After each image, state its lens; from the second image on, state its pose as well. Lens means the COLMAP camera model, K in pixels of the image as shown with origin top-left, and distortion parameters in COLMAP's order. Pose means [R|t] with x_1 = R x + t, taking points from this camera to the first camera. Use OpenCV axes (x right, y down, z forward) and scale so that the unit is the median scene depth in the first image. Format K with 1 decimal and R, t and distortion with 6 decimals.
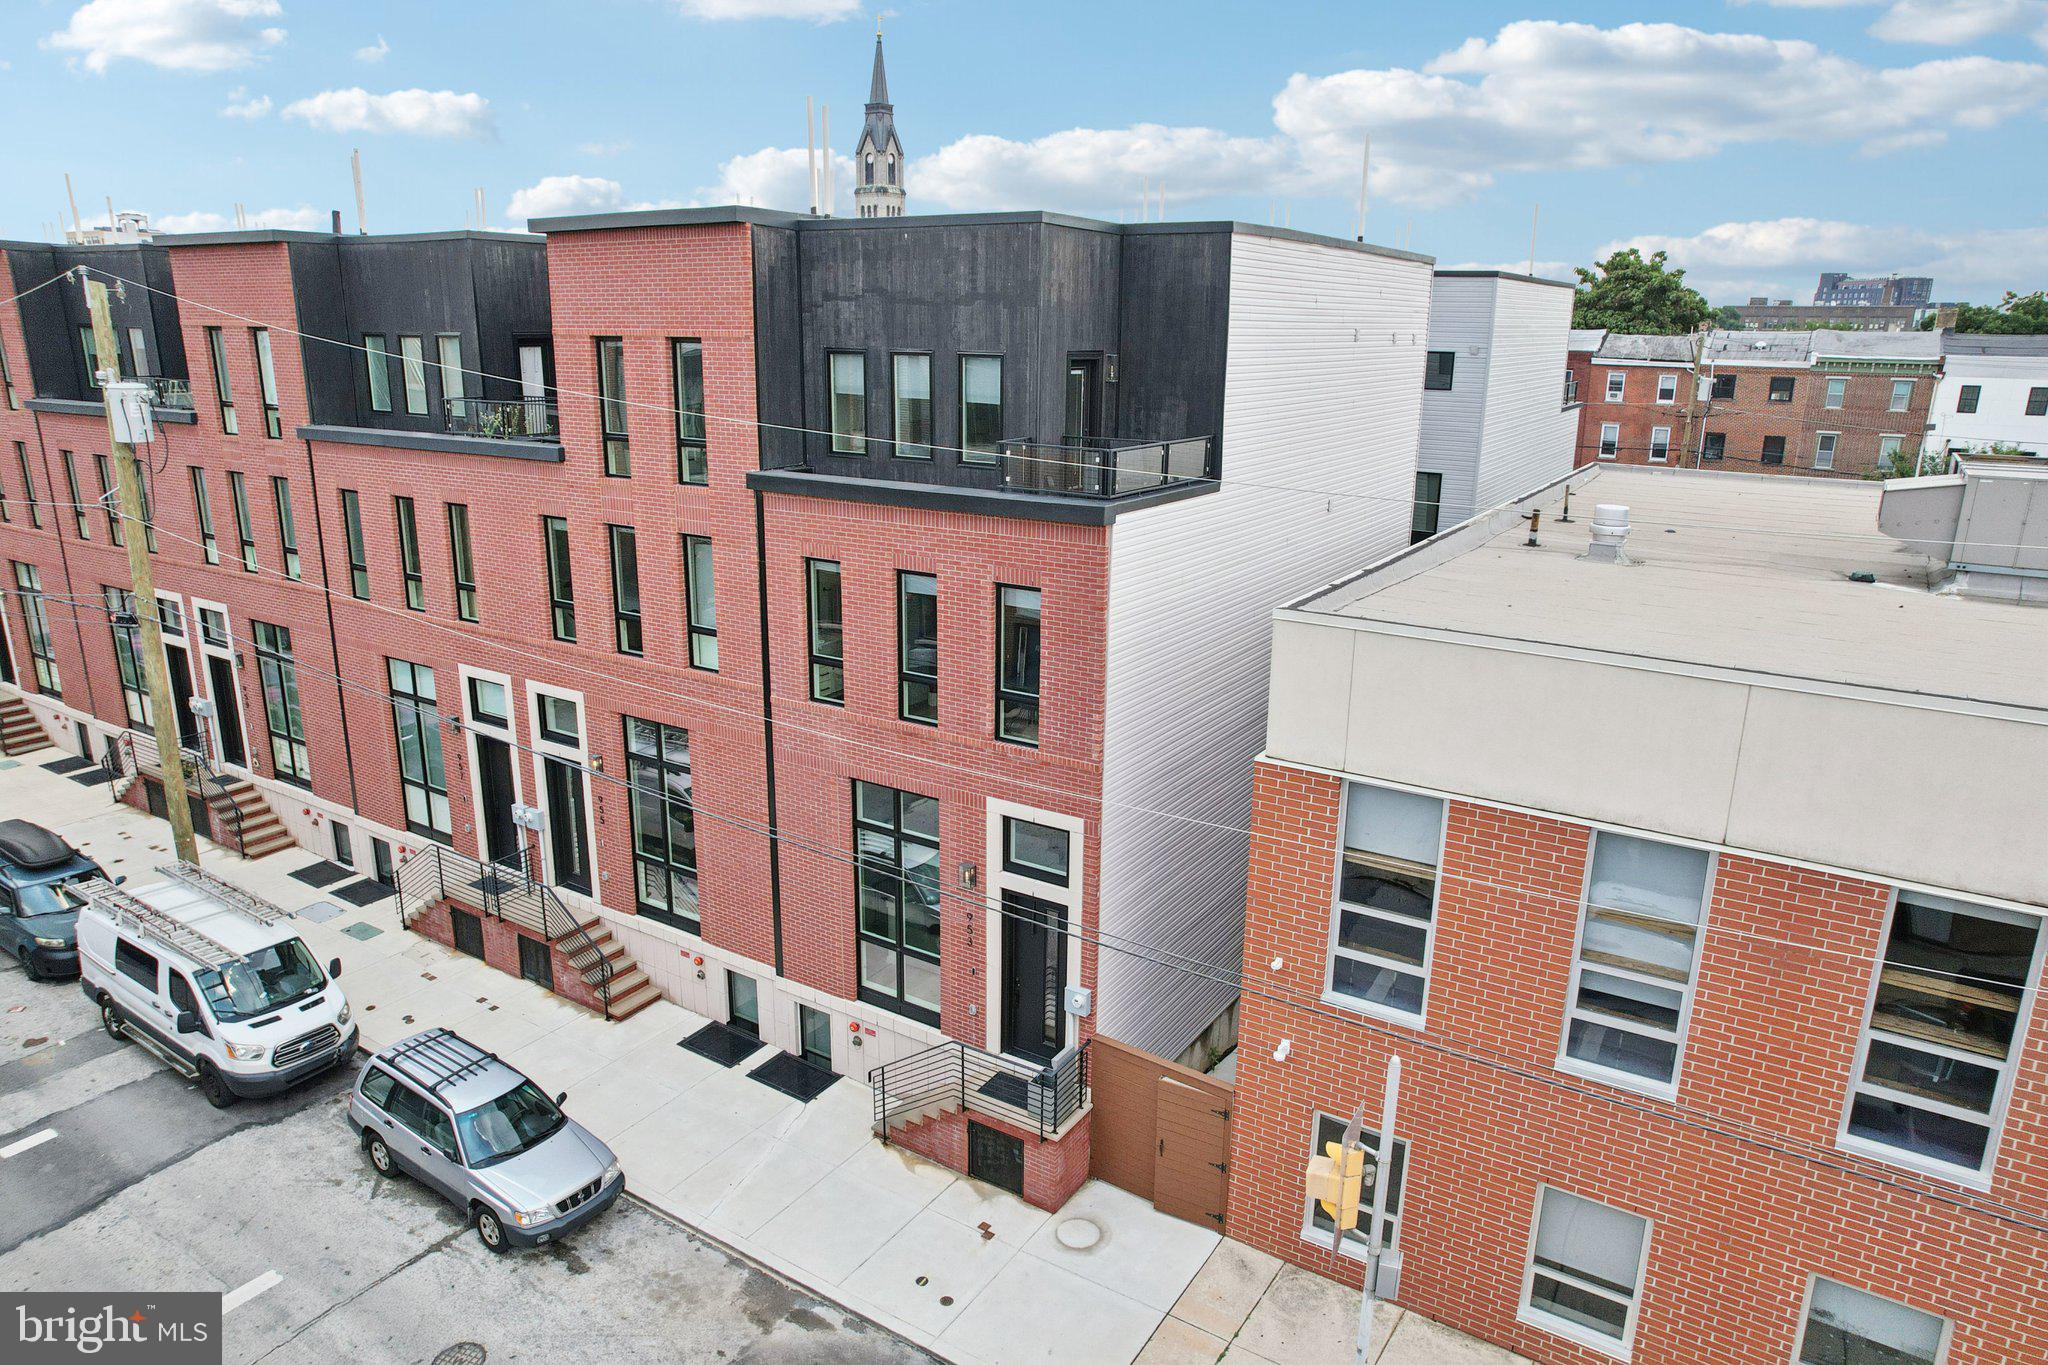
lens RADIAL K [[1311.4, 0, 1024.9], [0, 1311.4, 683.9], [0, 0, 1]] dist [-0.028142, 0.019883]
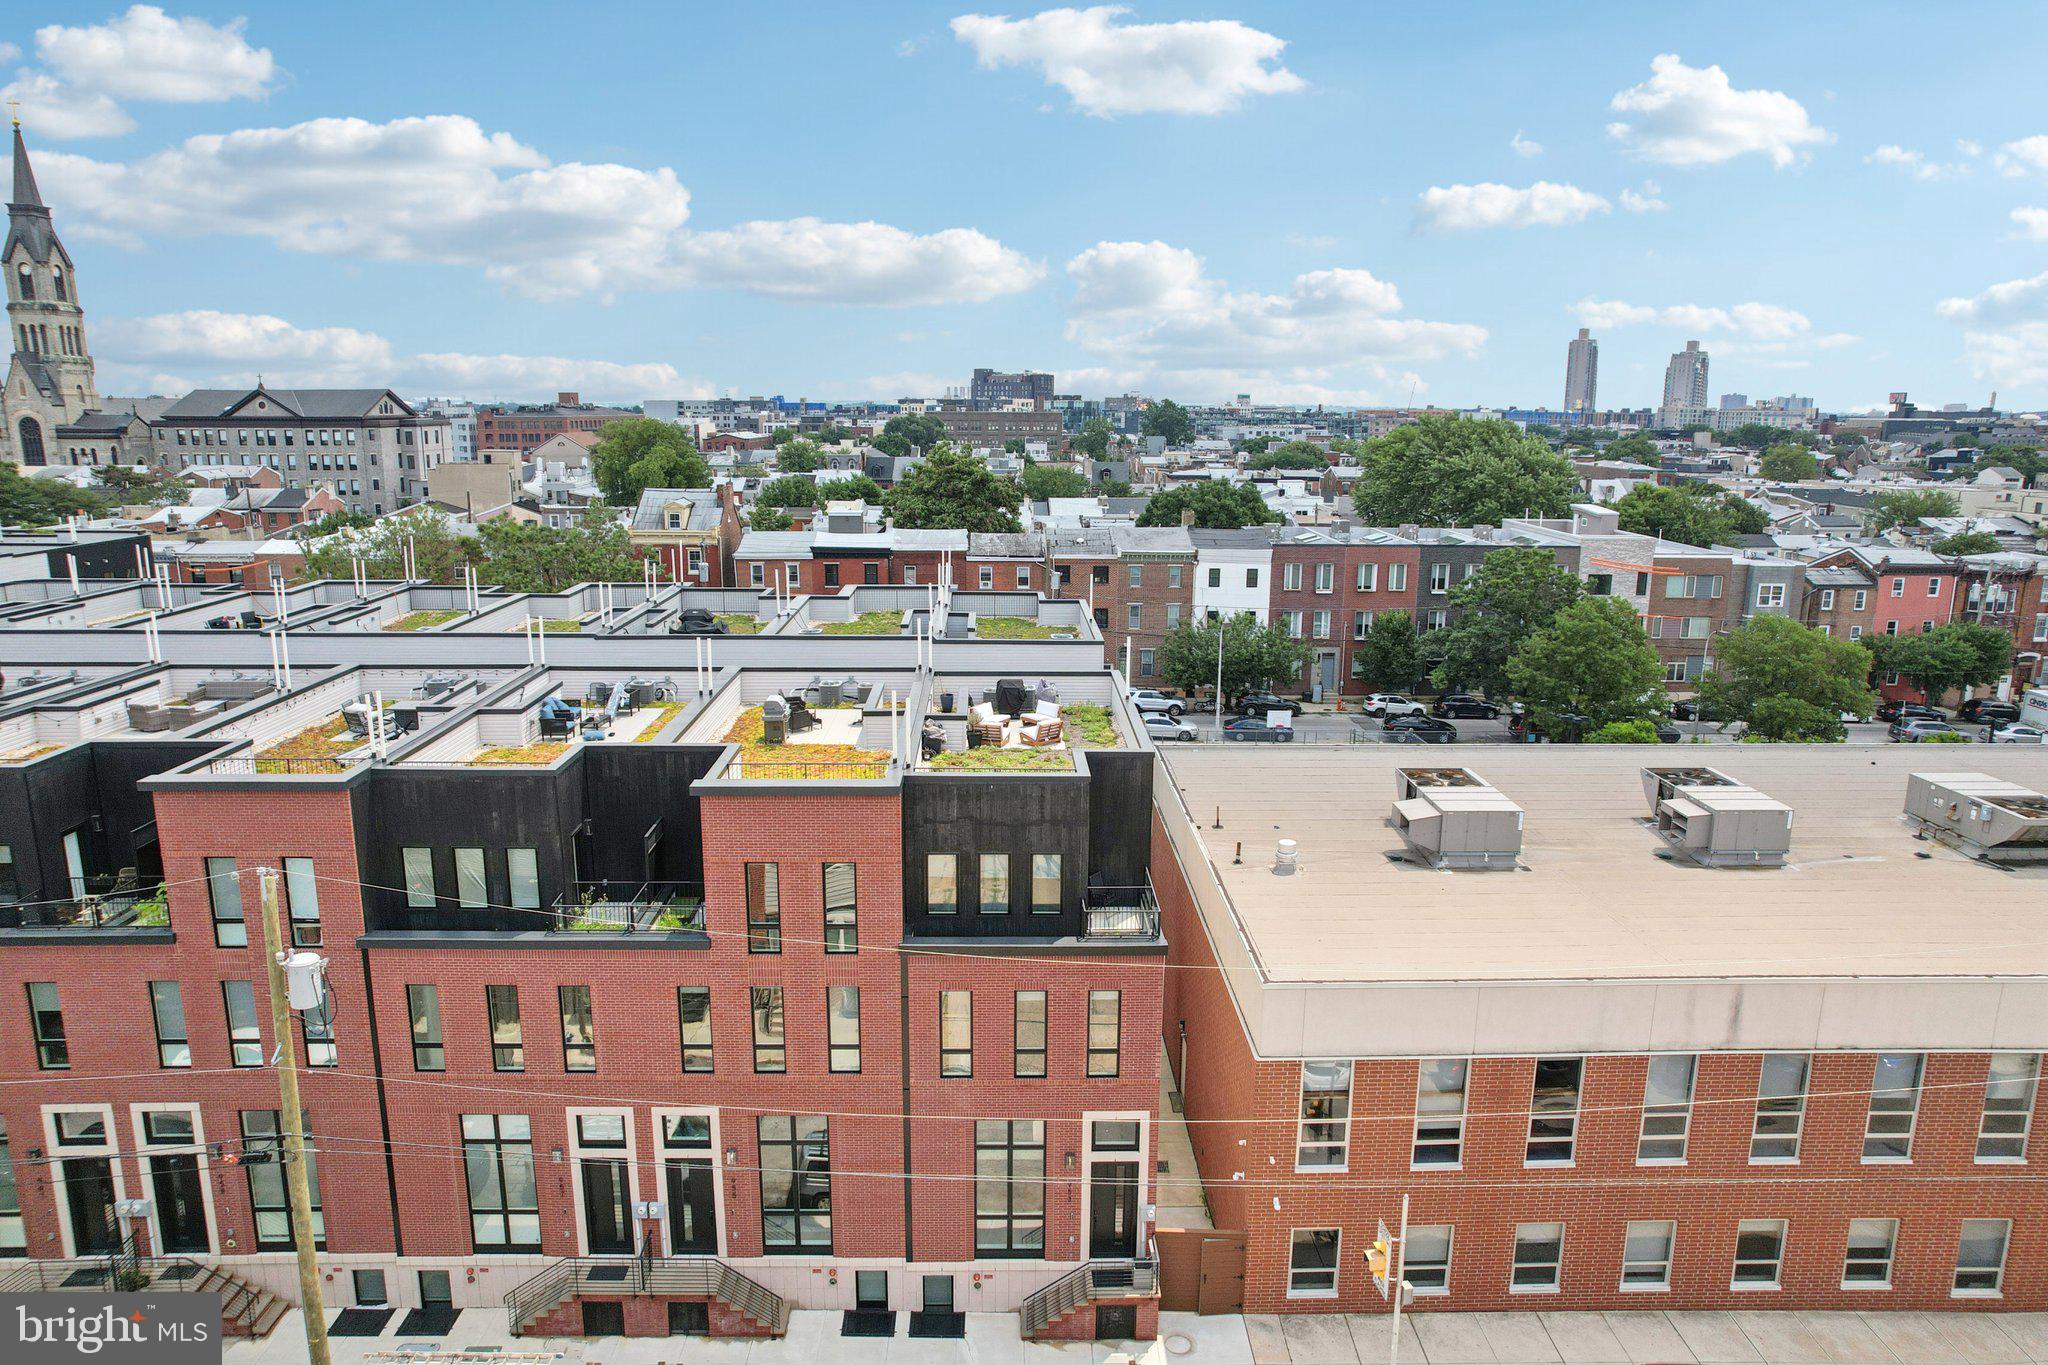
lens RADIAL K [[1311.4, 0, 1024.6], [0, 1311.4, 690.6], [0, 0, 1]] dist [-0.028142, 0.019883]
pose [[0.834347, -0.128770, 0.535988, -0.698586], [0.153752, 0.988108, -0.001947, -0.344222], [-0.529363, 0.084034, 0.844223, -0.314108]]
